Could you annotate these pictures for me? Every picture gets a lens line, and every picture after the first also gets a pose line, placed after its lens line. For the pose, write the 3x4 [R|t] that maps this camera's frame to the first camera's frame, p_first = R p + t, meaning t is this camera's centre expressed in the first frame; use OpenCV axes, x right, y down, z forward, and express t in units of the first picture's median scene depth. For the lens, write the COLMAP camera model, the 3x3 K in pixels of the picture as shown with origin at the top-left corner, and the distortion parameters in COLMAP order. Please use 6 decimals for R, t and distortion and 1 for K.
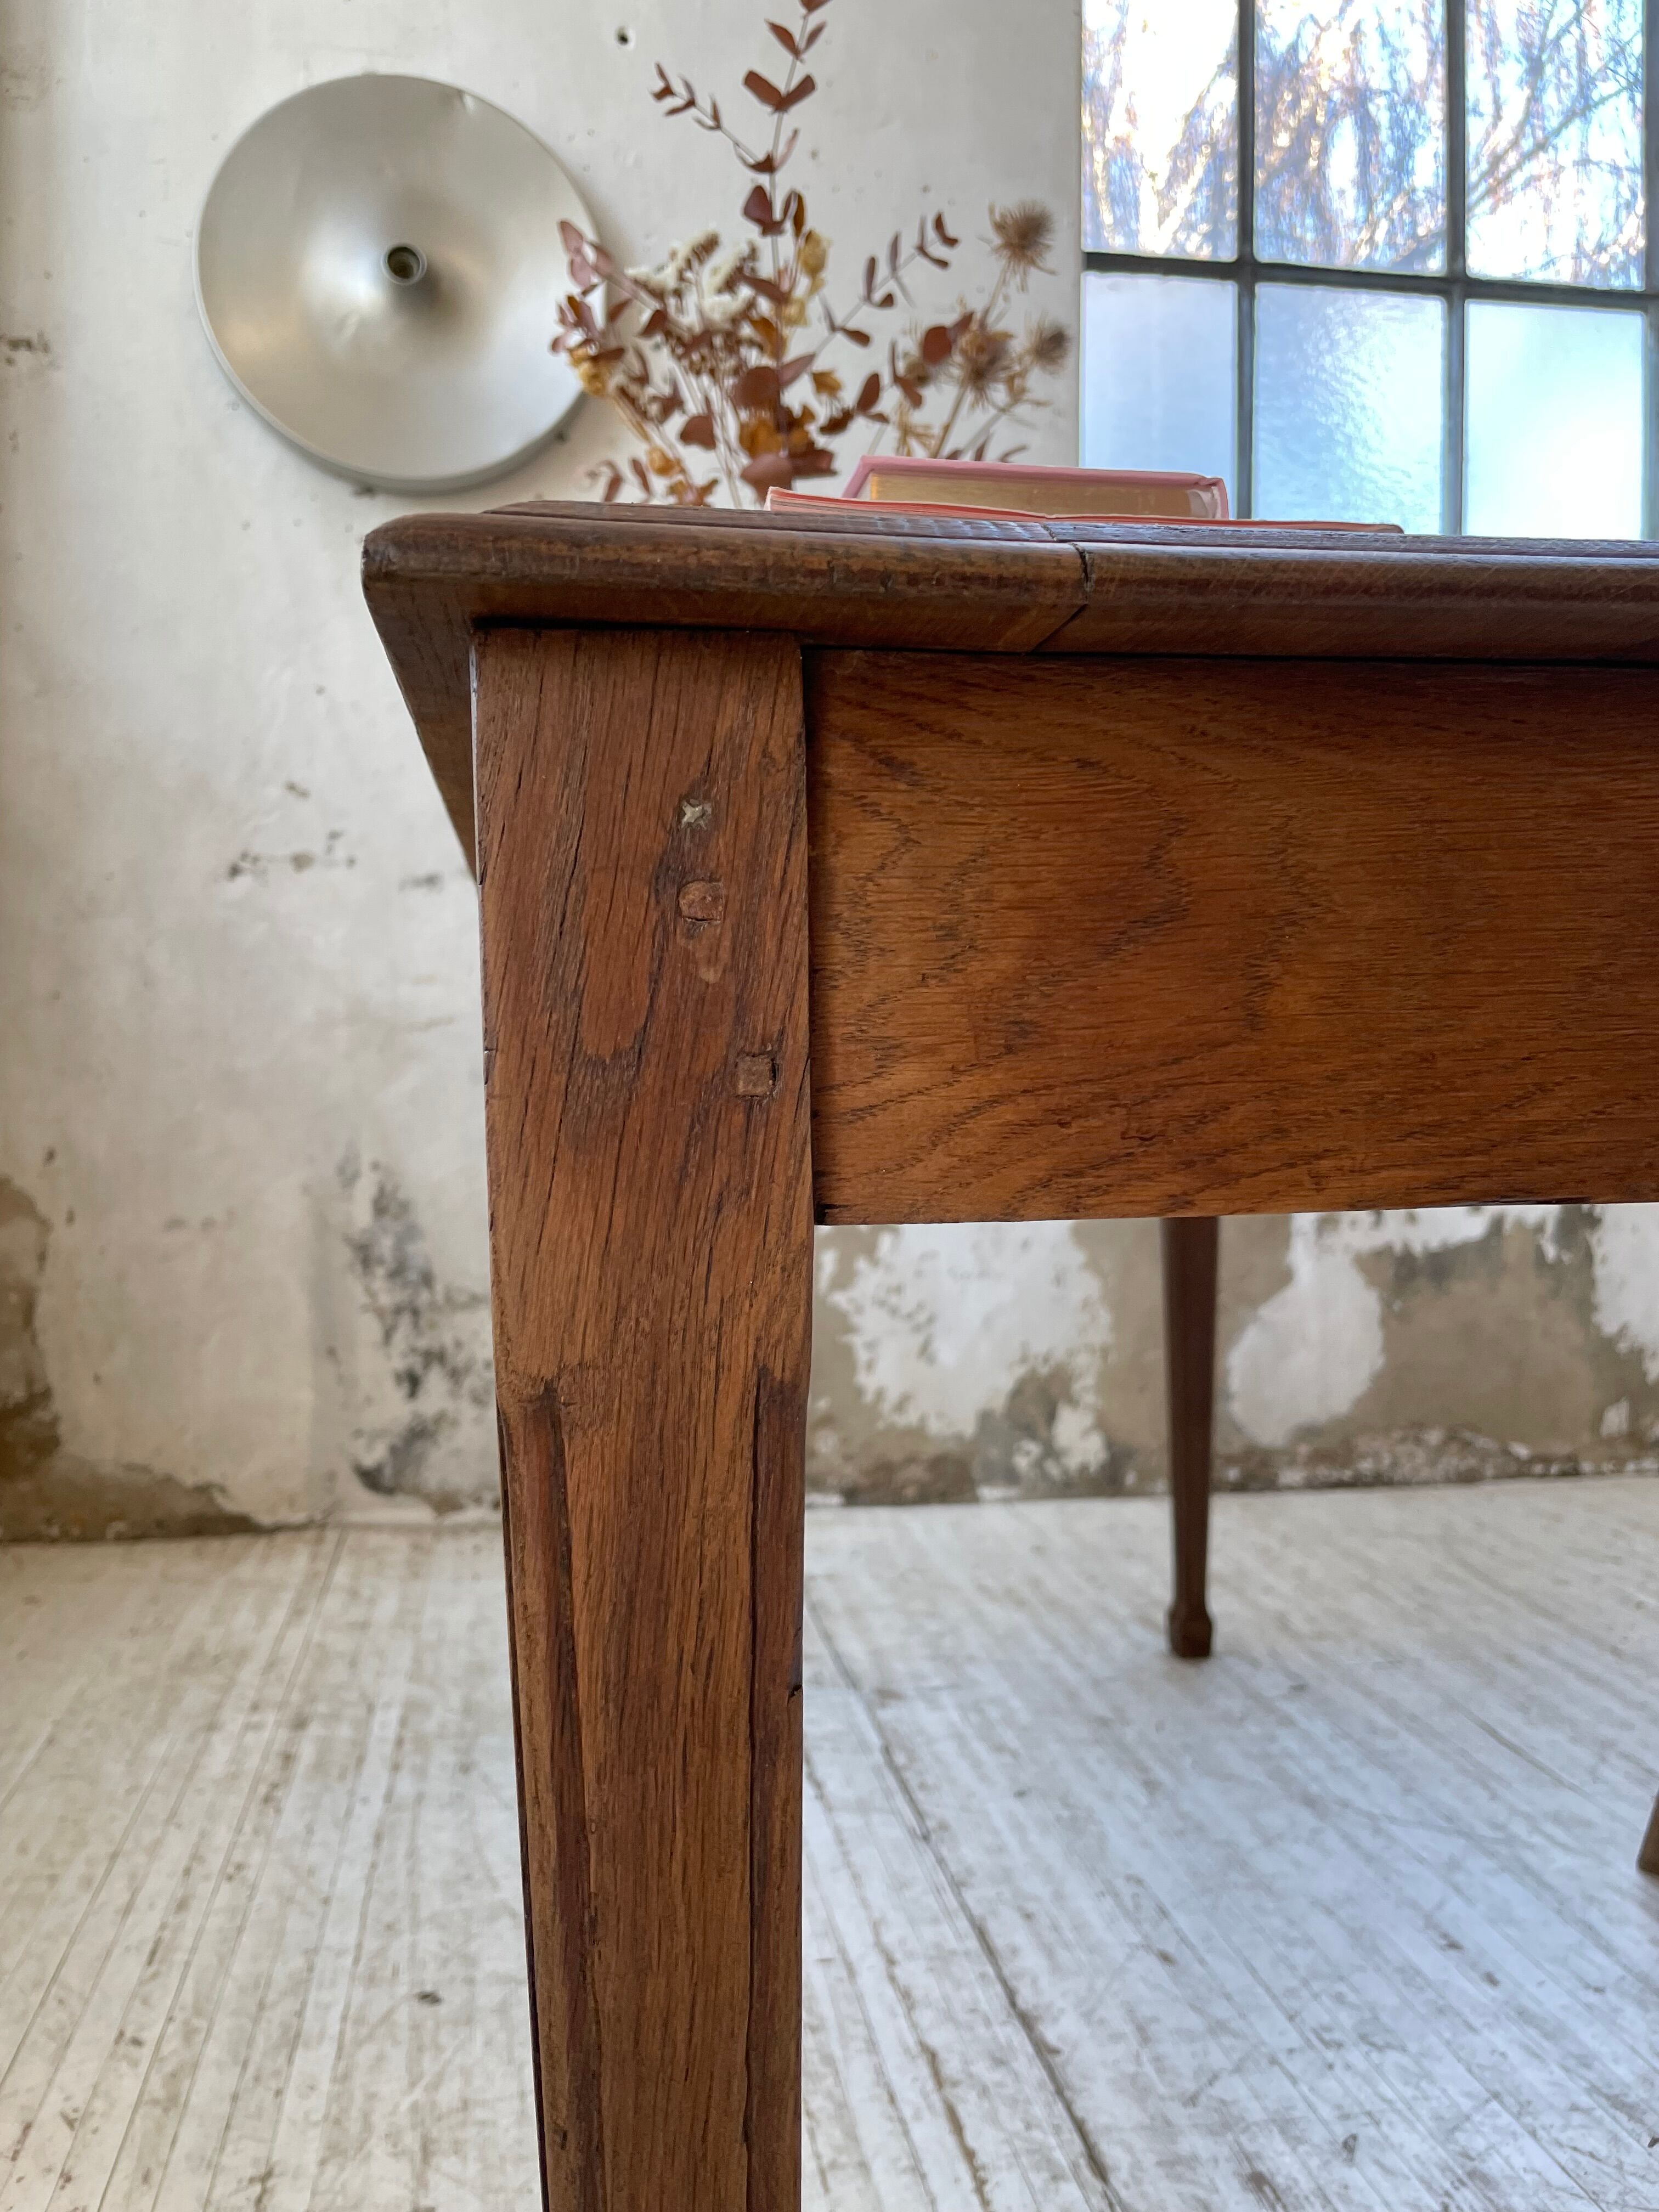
lens RADIAL K [[1703.4, 0, 809.6], [0, 1703.4, 1110.7], [0, 0, 1]] dist [0.083125, -0.127627]
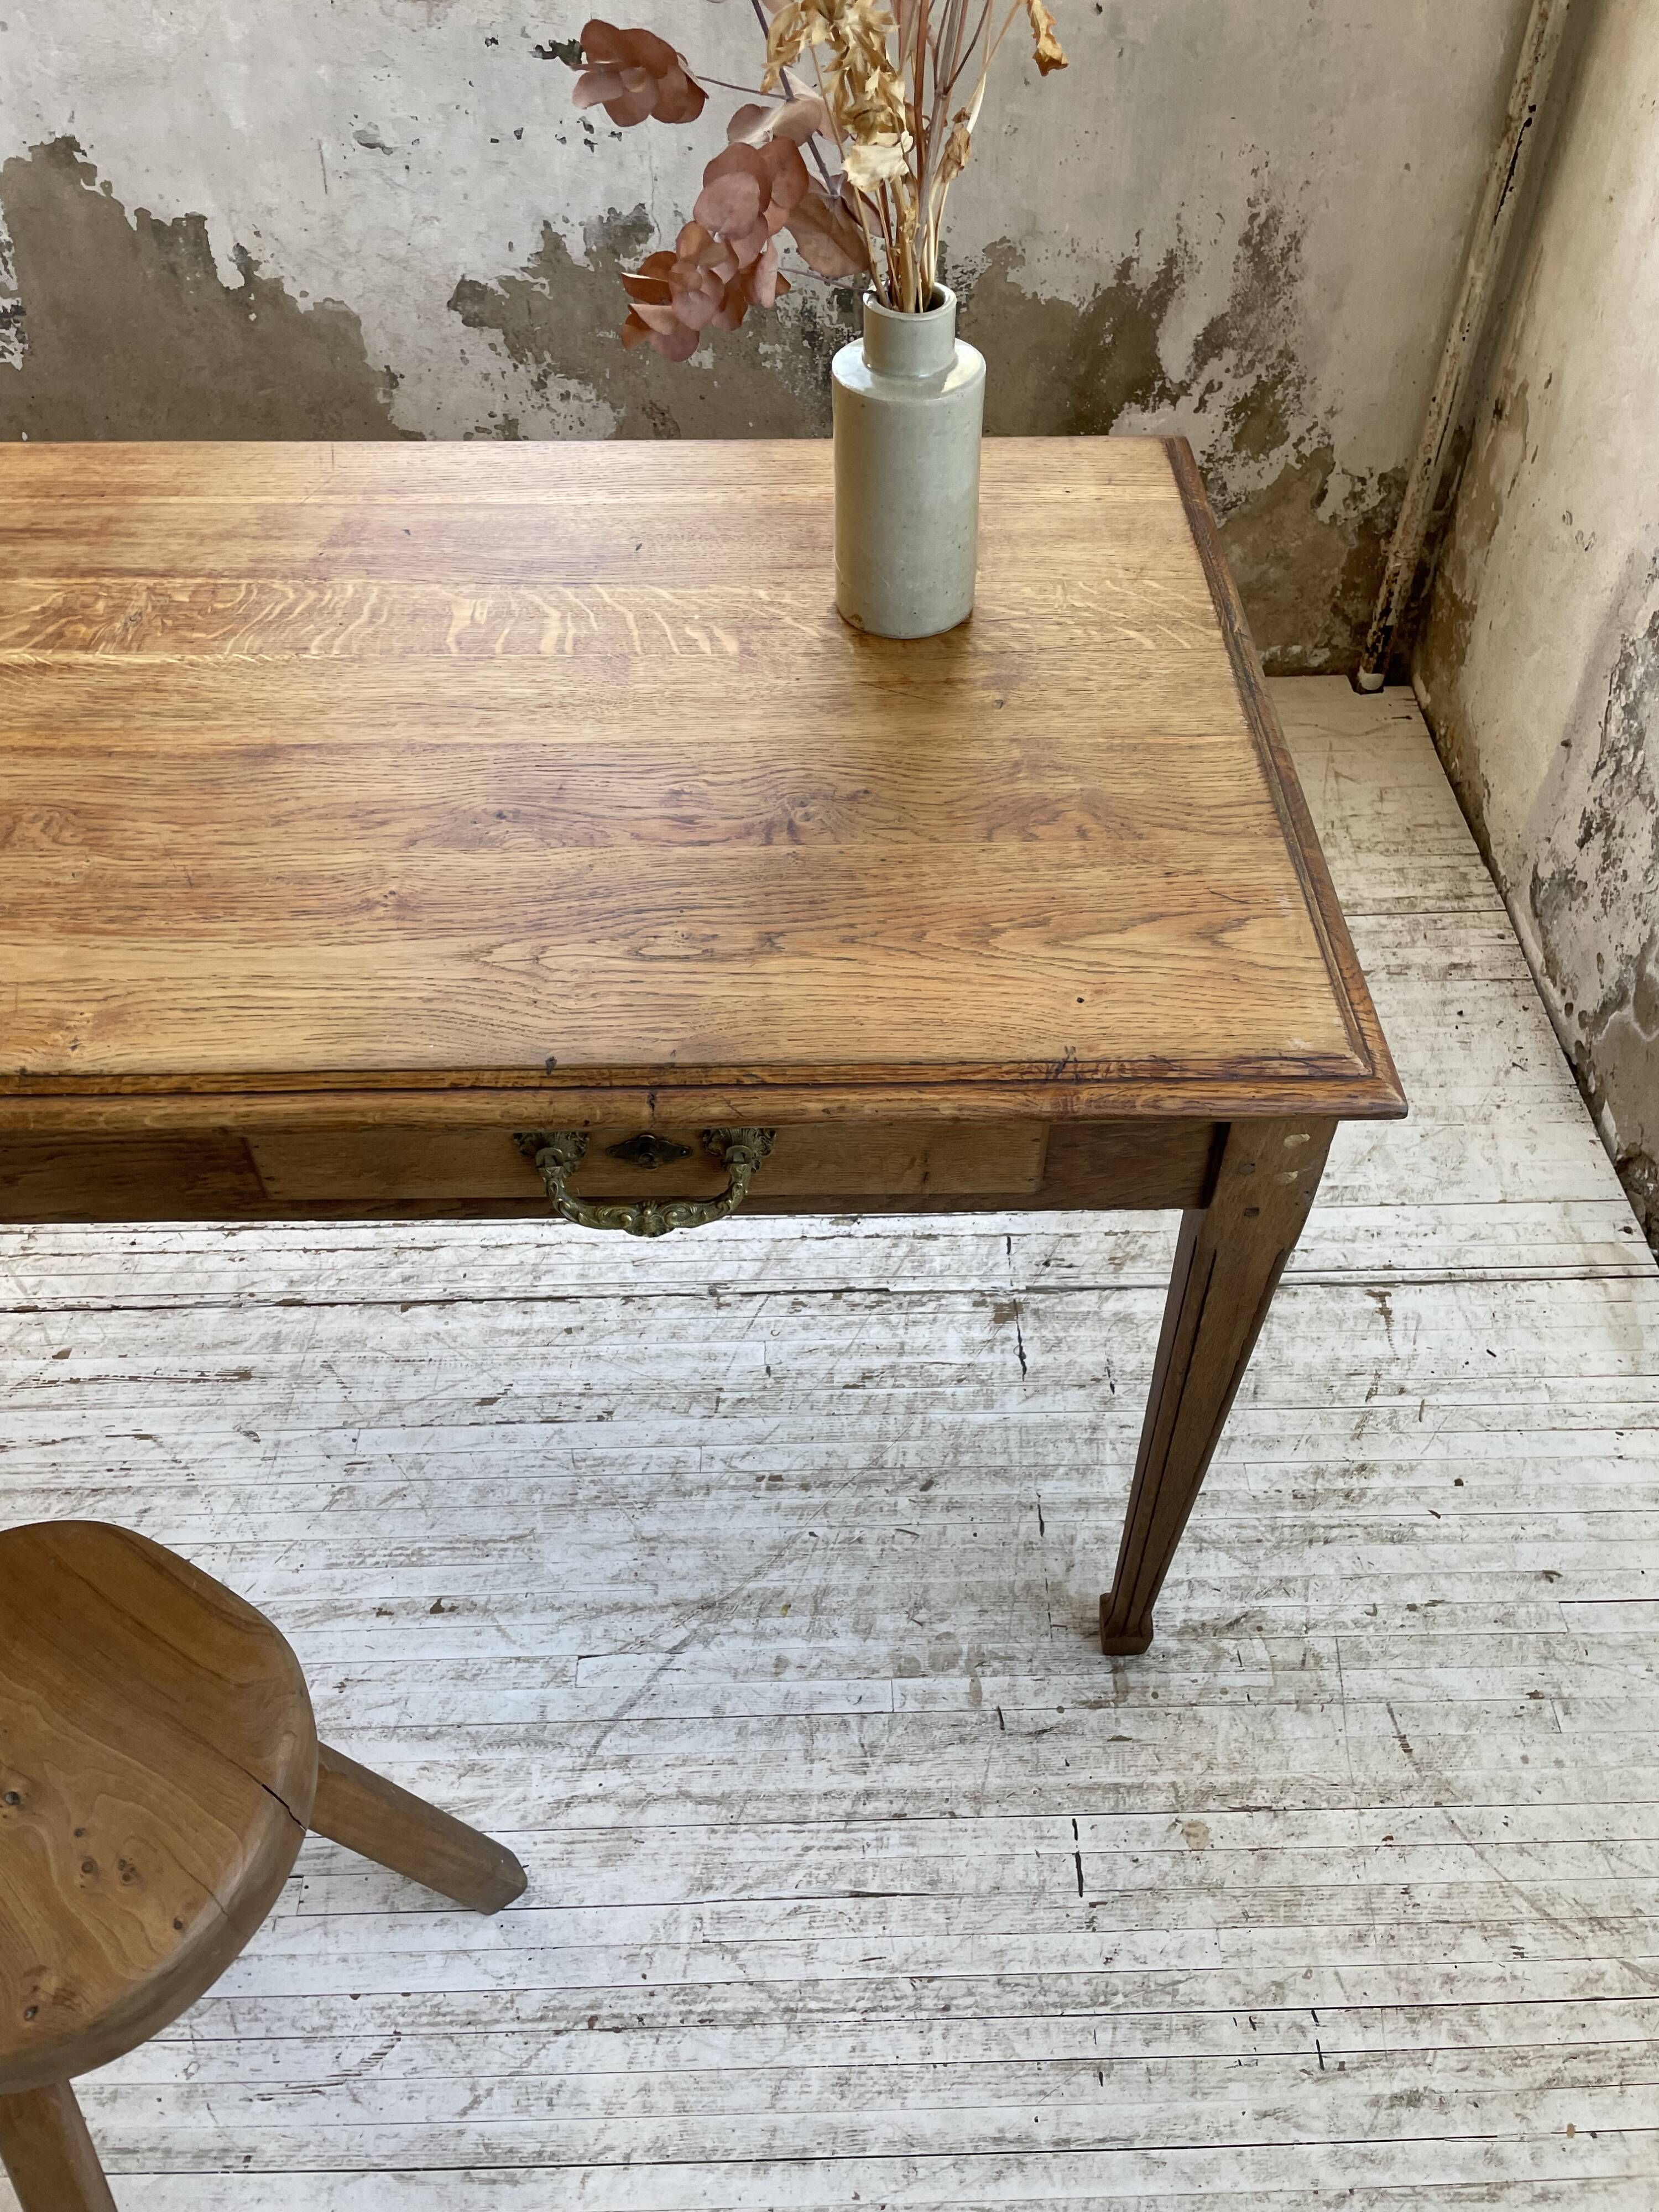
lens RADIAL K [[1682.3, 0, 849.4], [0, 1682.3, 1096.8], [0, 0, 1]] dist [0.084968, -0.118335]
pose [[-0.136995, 0.726606, -0.673258, 0.499766], [-0.039815, 0.675078, 0.736672, -0.373842], [0.989771, 0.127726, -0.063553, 0.748933]]
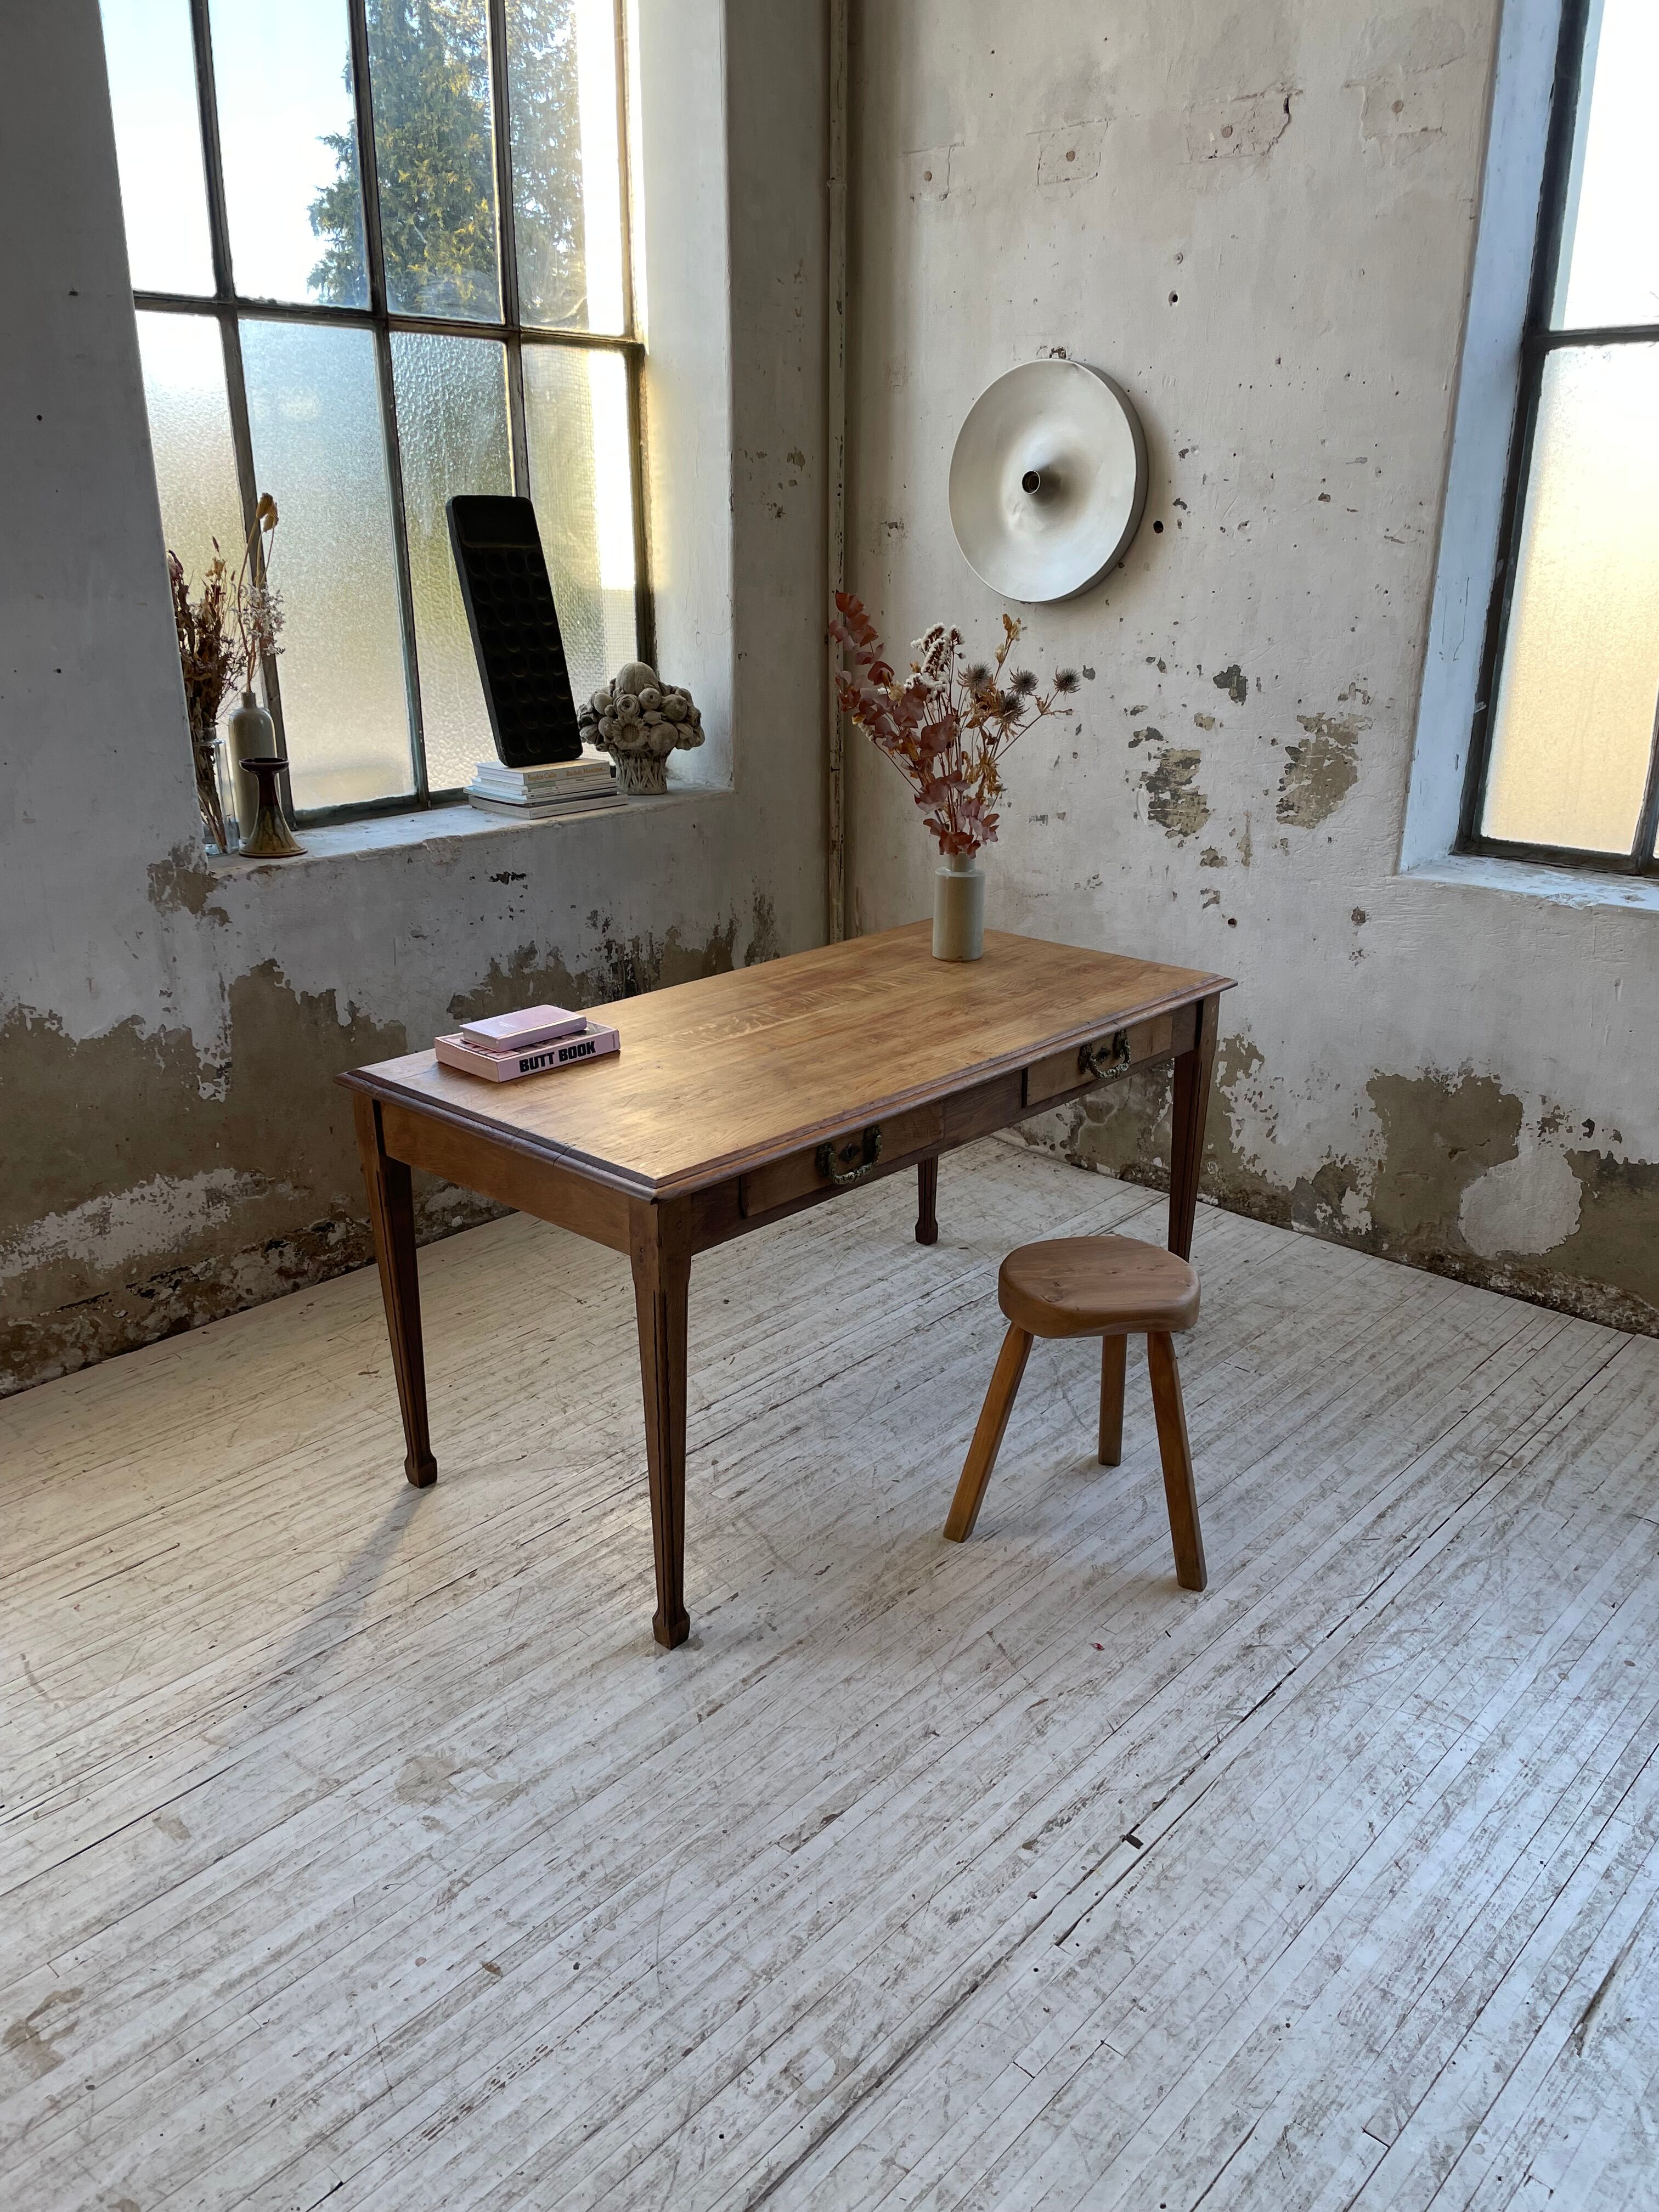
lens RADIAL K [[1677.5, 0, 846.5], [0, 1677.5, 1108.3], [0, 0, 1]] dist [0.096029, -0.134362]
pose [[0.624384, 0.266982, -0.734075, 1.105650], [-0.033232, 0.948003, 0.316521, -0.423181], [0.780410, -0.173235, 0.600790, -0.318849]]
